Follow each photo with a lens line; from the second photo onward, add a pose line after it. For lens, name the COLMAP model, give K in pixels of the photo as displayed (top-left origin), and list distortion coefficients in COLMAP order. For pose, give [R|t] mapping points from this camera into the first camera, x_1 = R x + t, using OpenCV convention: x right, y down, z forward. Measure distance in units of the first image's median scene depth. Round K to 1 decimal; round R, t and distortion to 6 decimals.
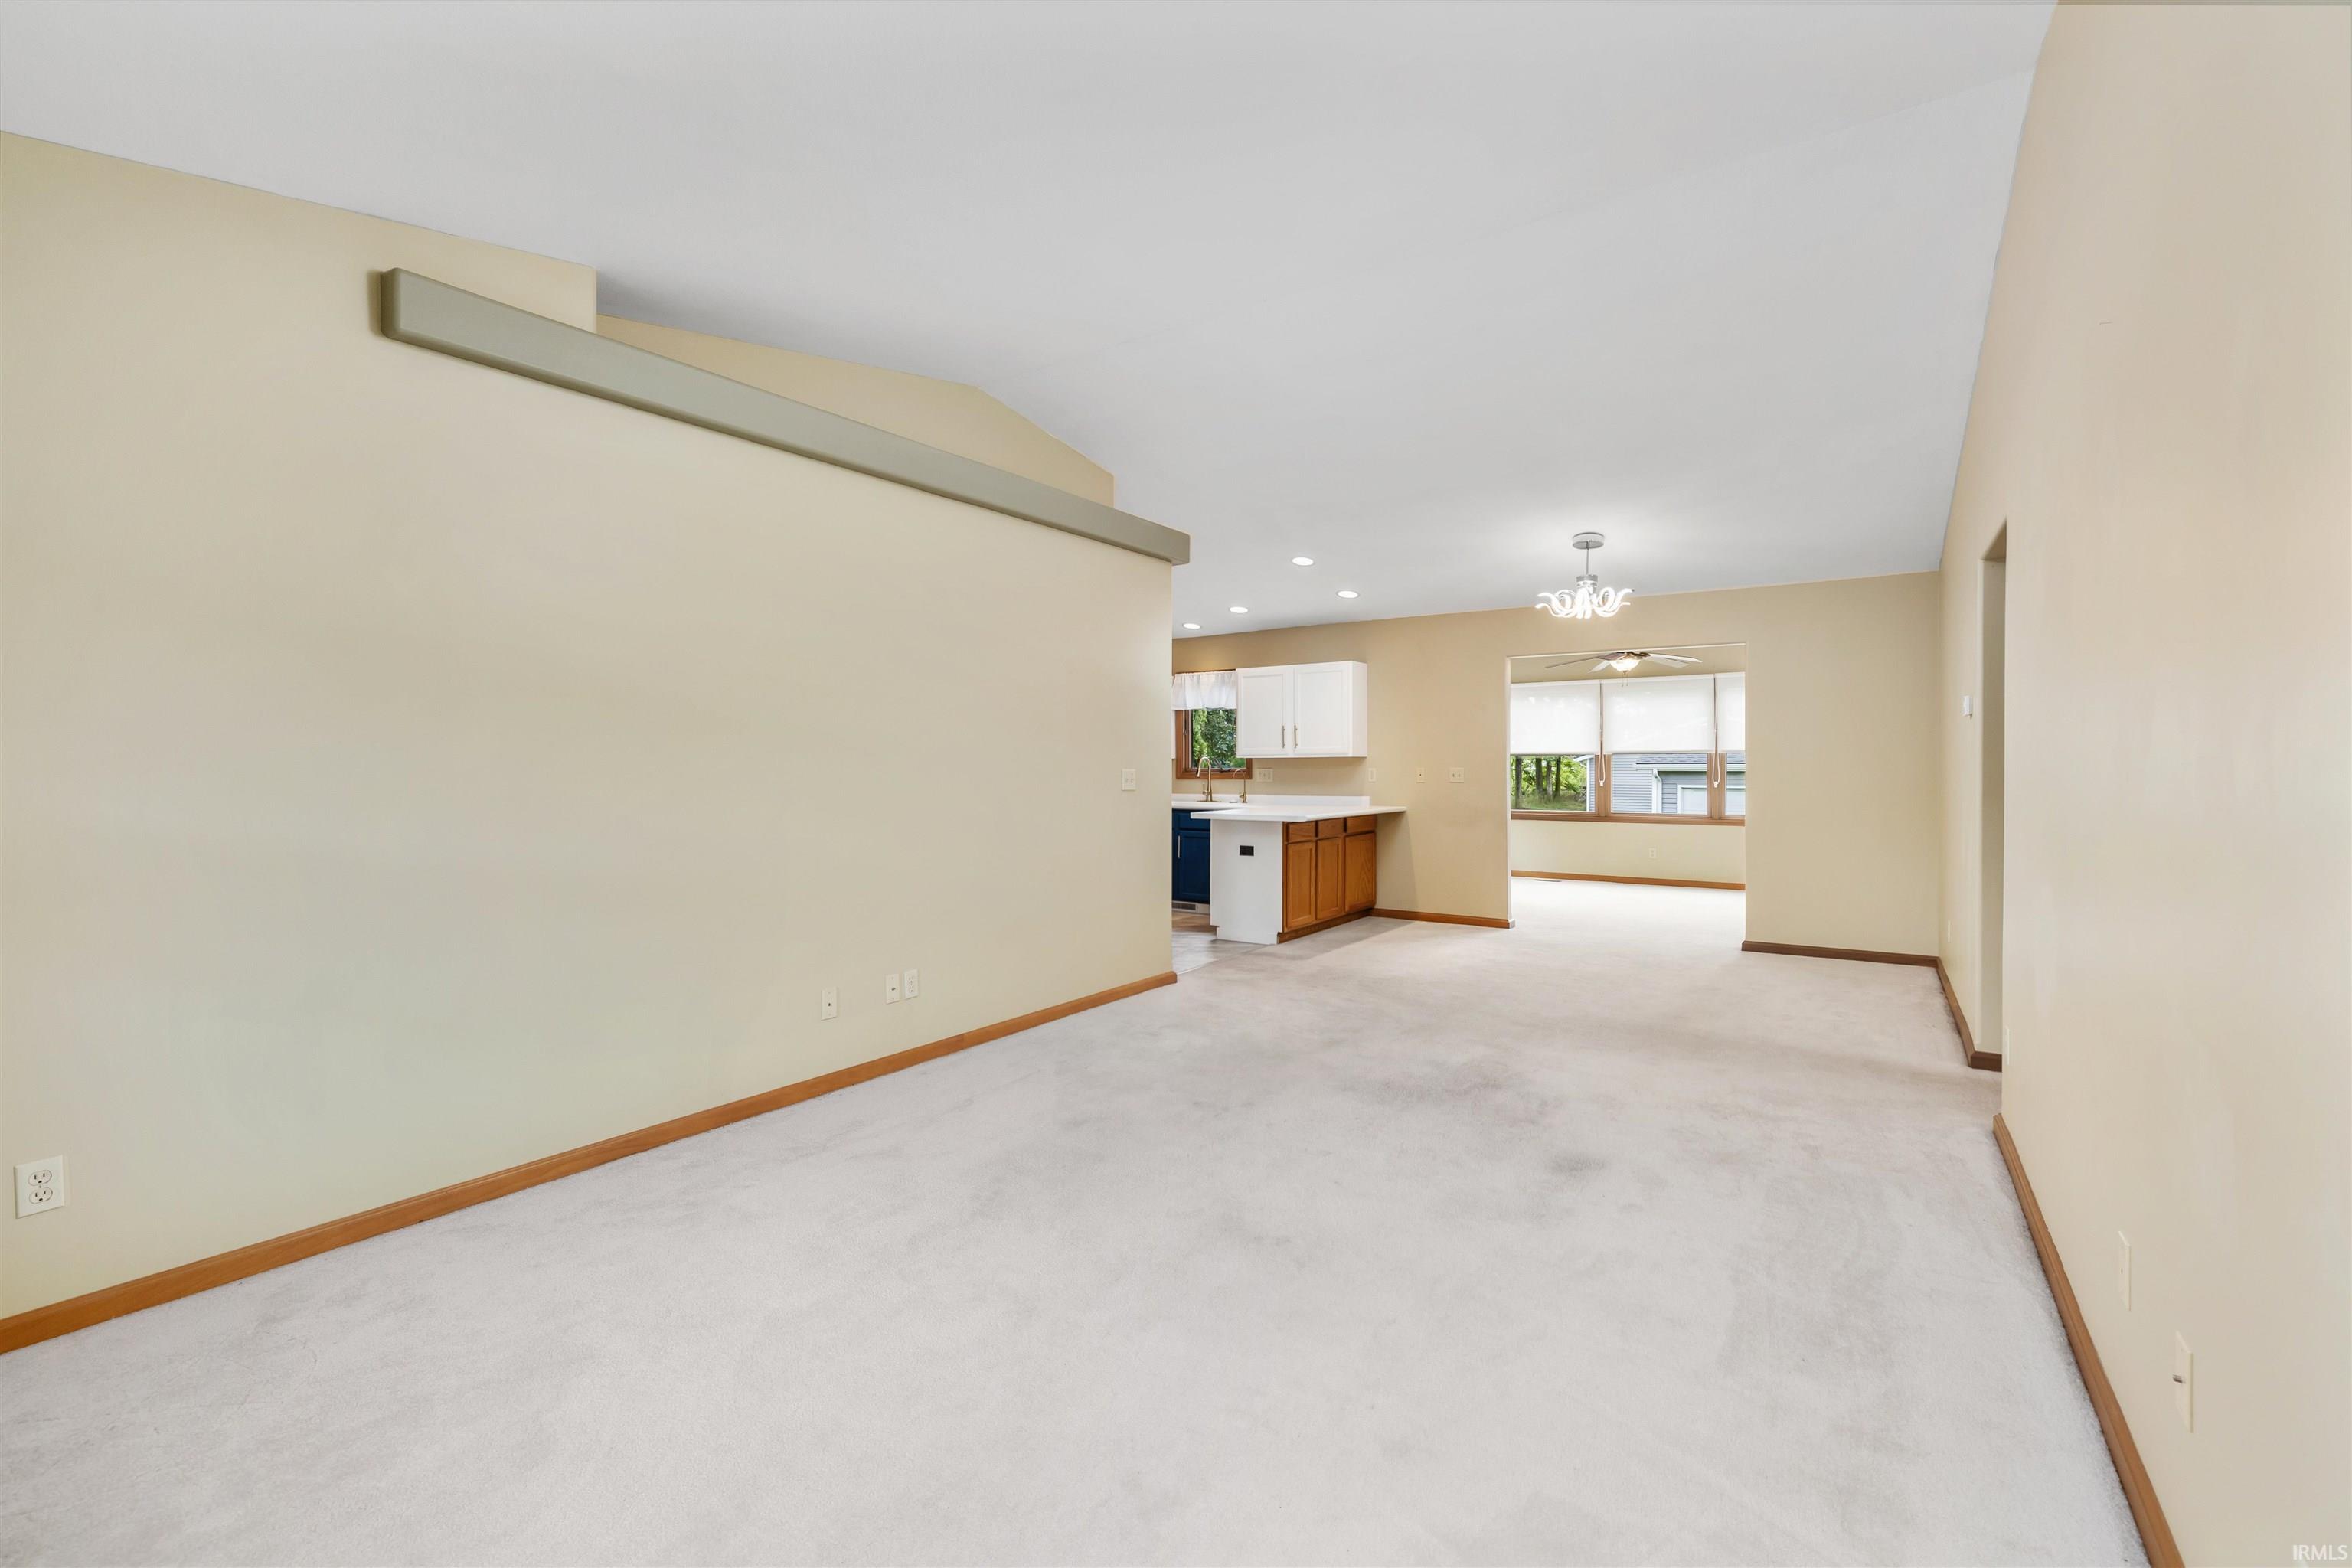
lens RADIAL K [[1016.5, 0, 1164.9], [0, 1016.5, 773.0], [0, 0, 1]] dist [0.002493, -0.000706]
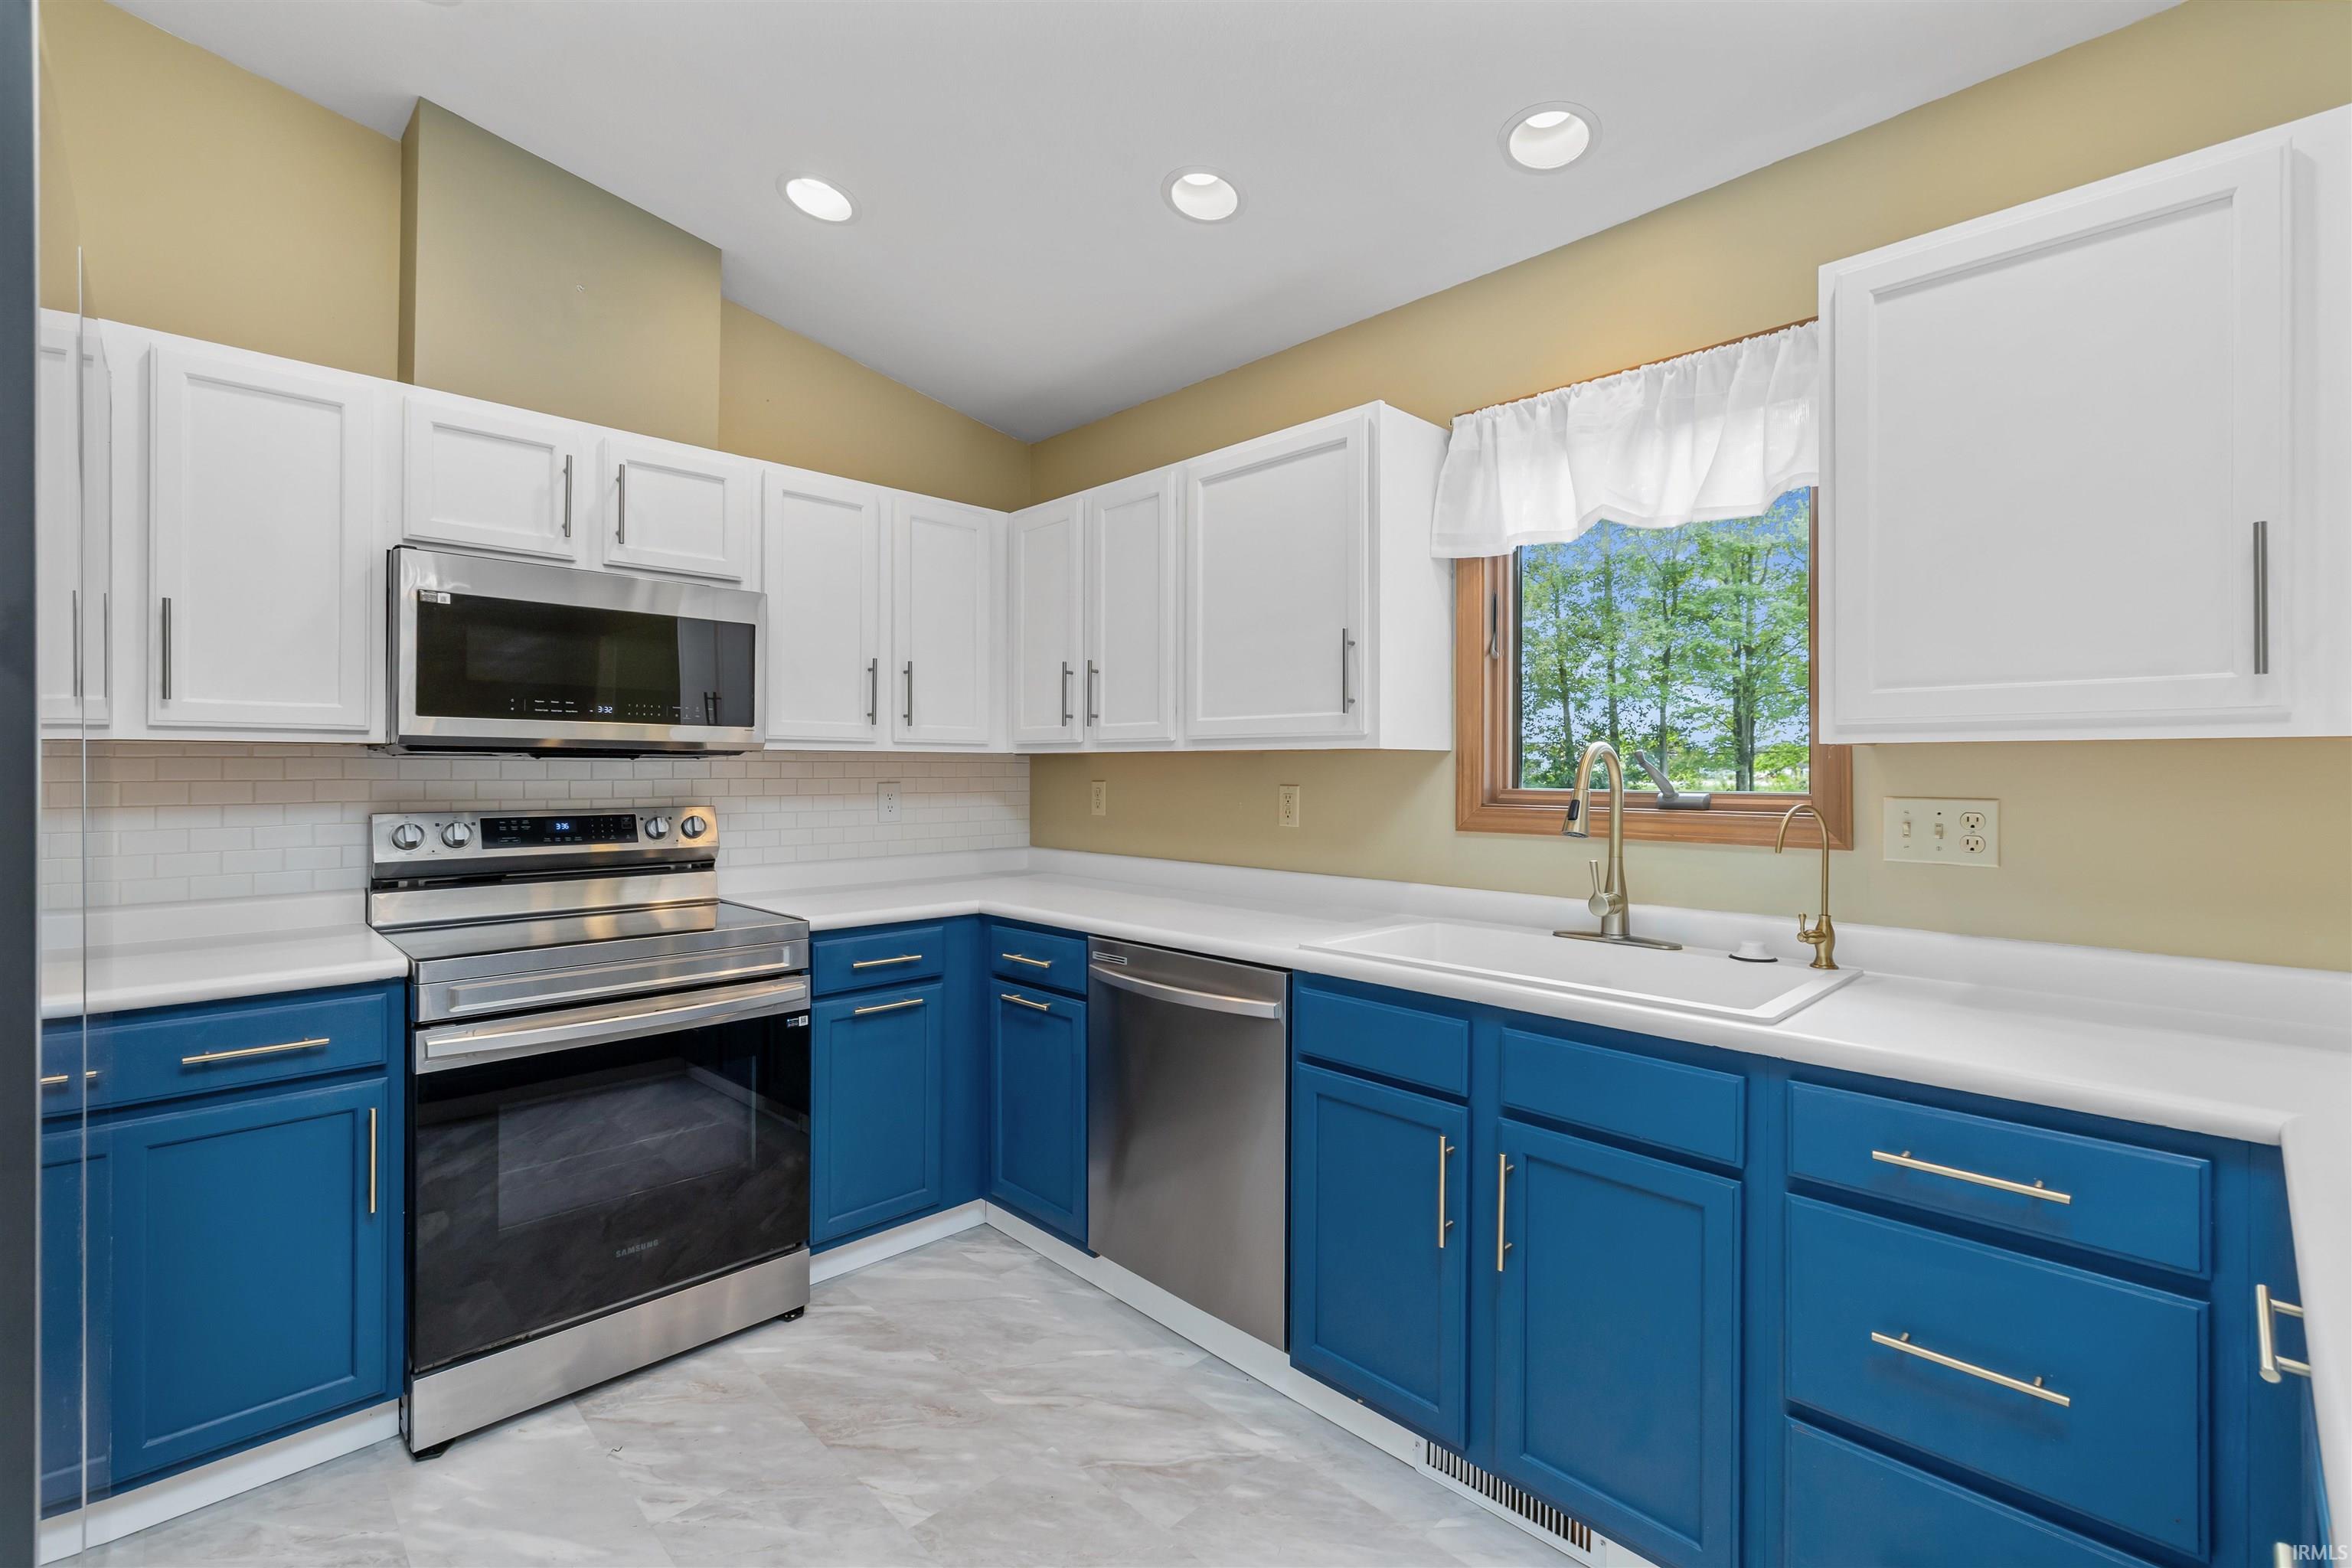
lens RADIAL K [[1016.5, 0, 1156.8], [0, 1016.5, 766.7], [0, 0, 1]] dist [0.002493, -0.000706]
pose [[0.978604, 0.004563, -0.205702, -0.010277], [-0.006004, 0.999962, -0.006383, -0.008566], [0.205665, 0.007481, 0.978594, 0.775614]]
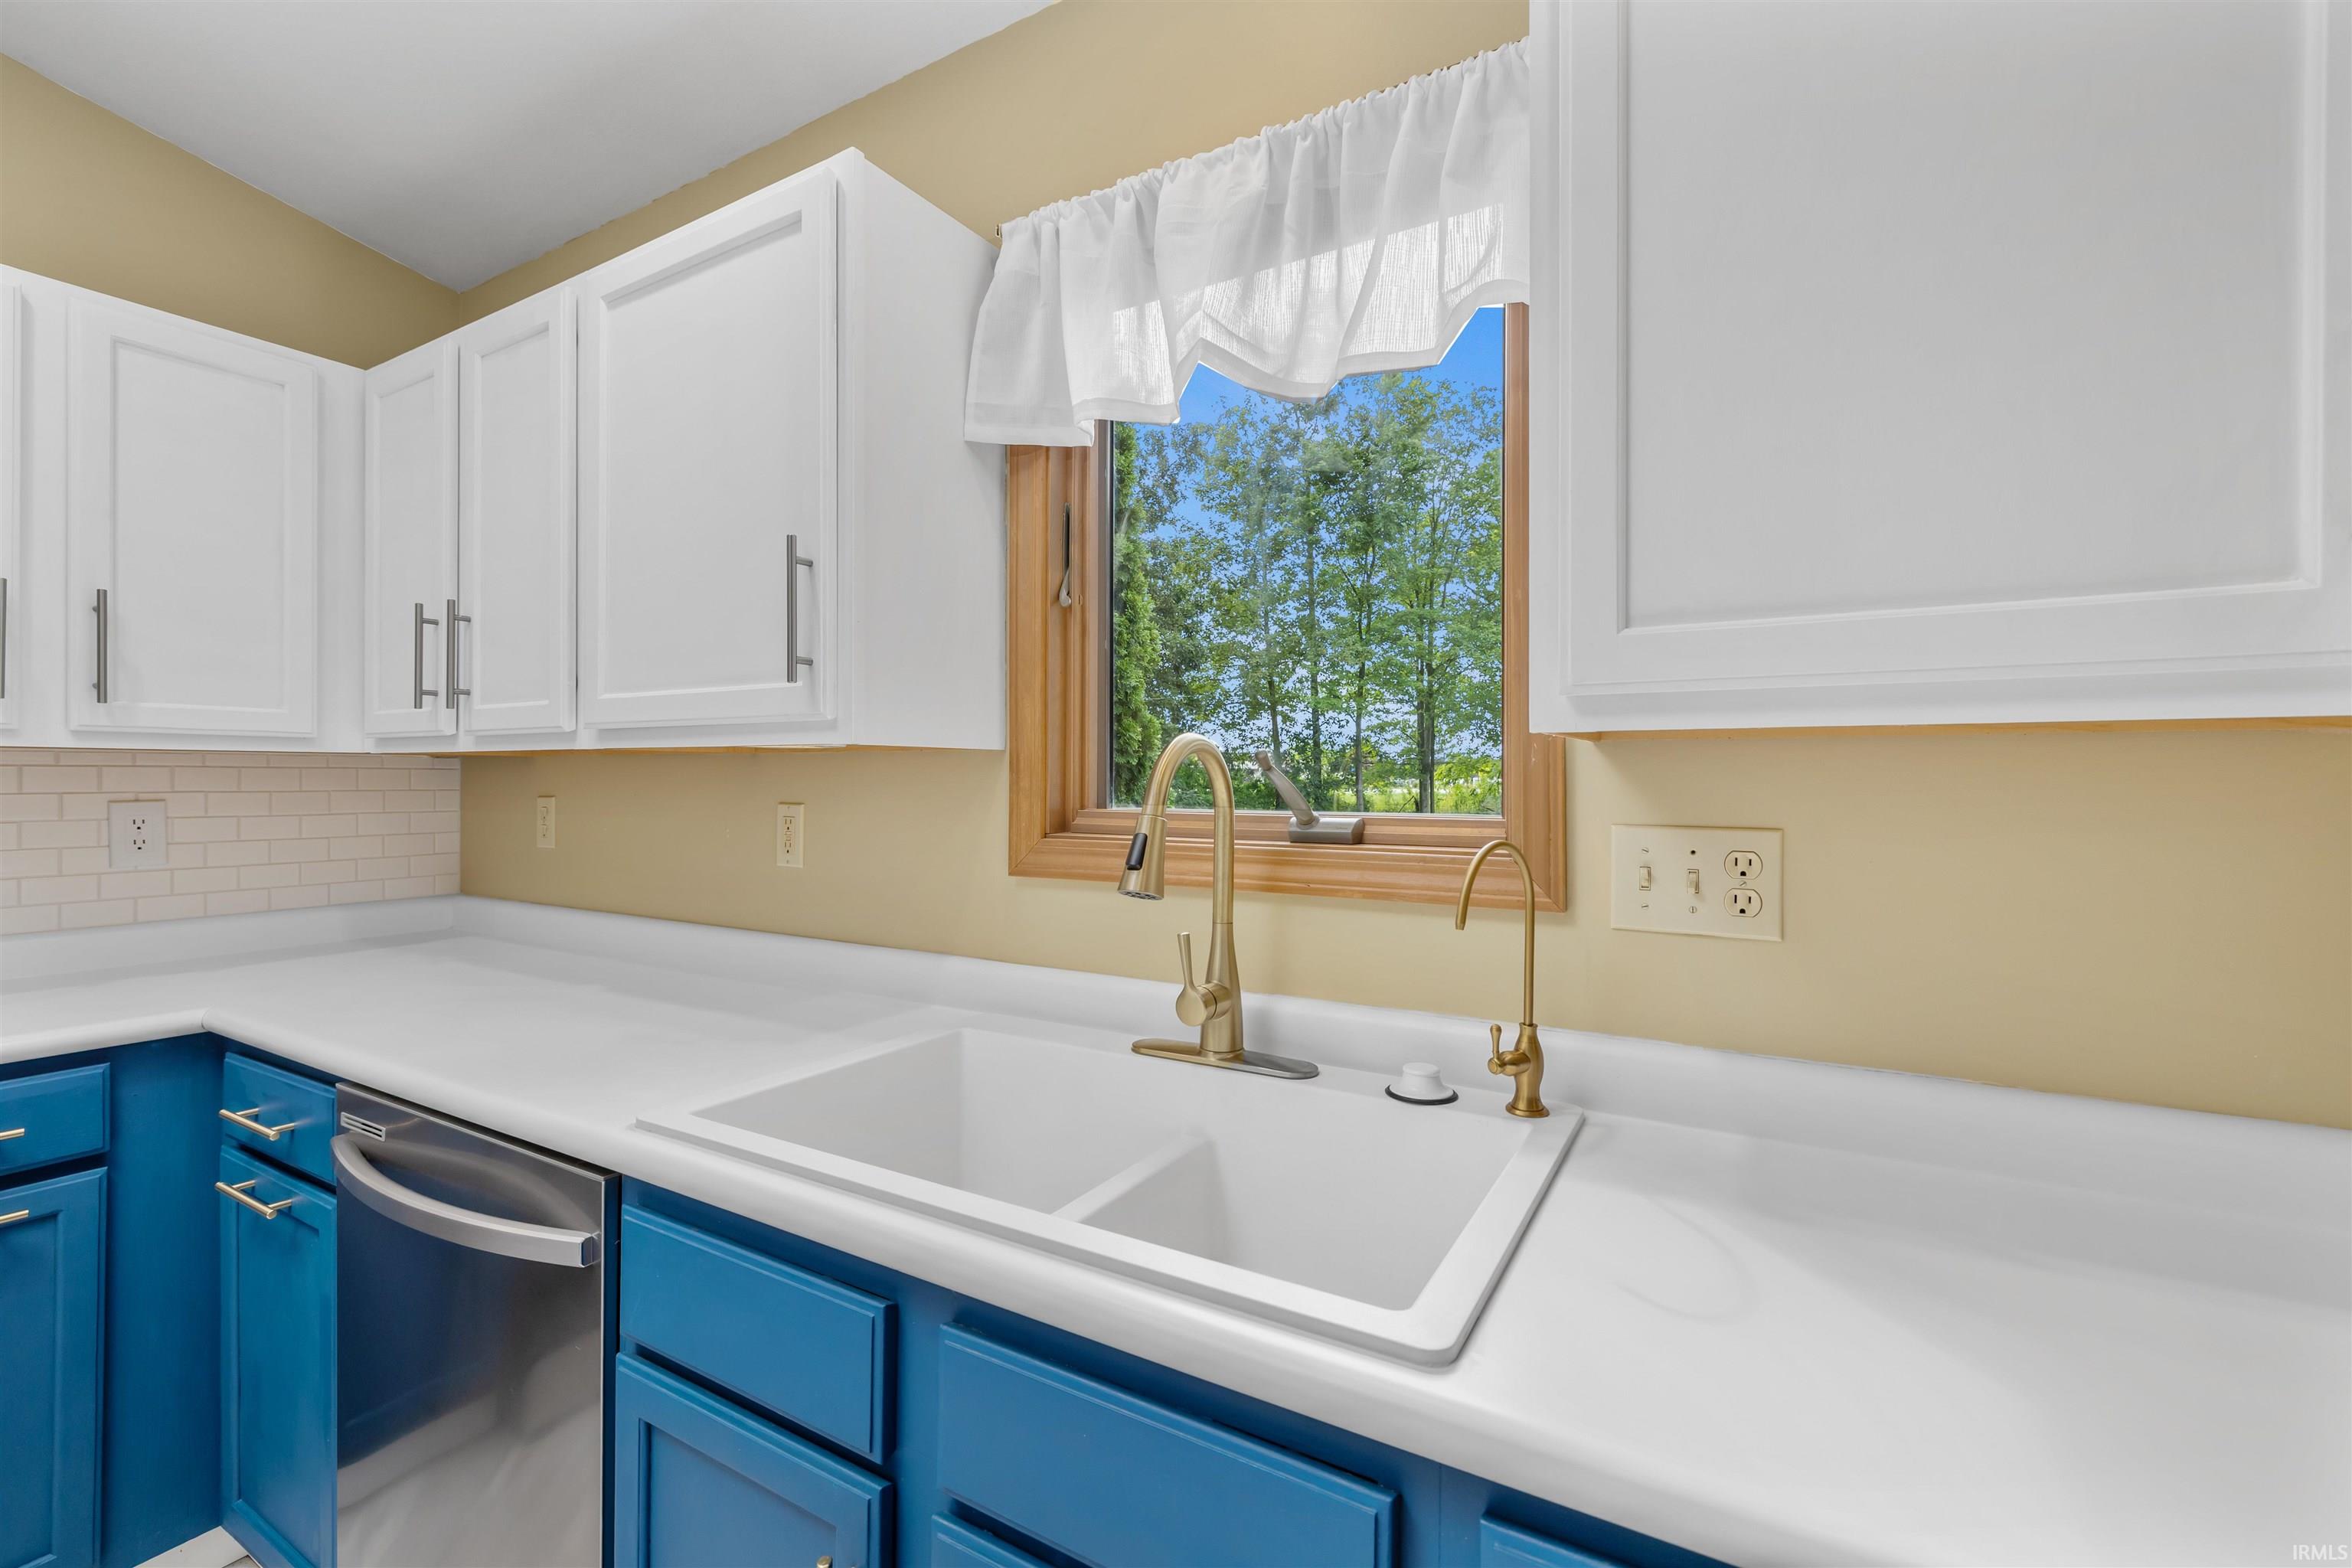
lens RADIAL K [[1016.5, 0, 1151.2], [0, 1016.5, 773.7], [0, 0, 1]] dist [0.002493, -0.000706]
pose [[0.998671, 0.005098, 0.051276, 0.027426], [-0.004604, 0.999942, -0.009753, -0.009426], [-0.051323, 0.009504, 0.998637, 0.883231]]
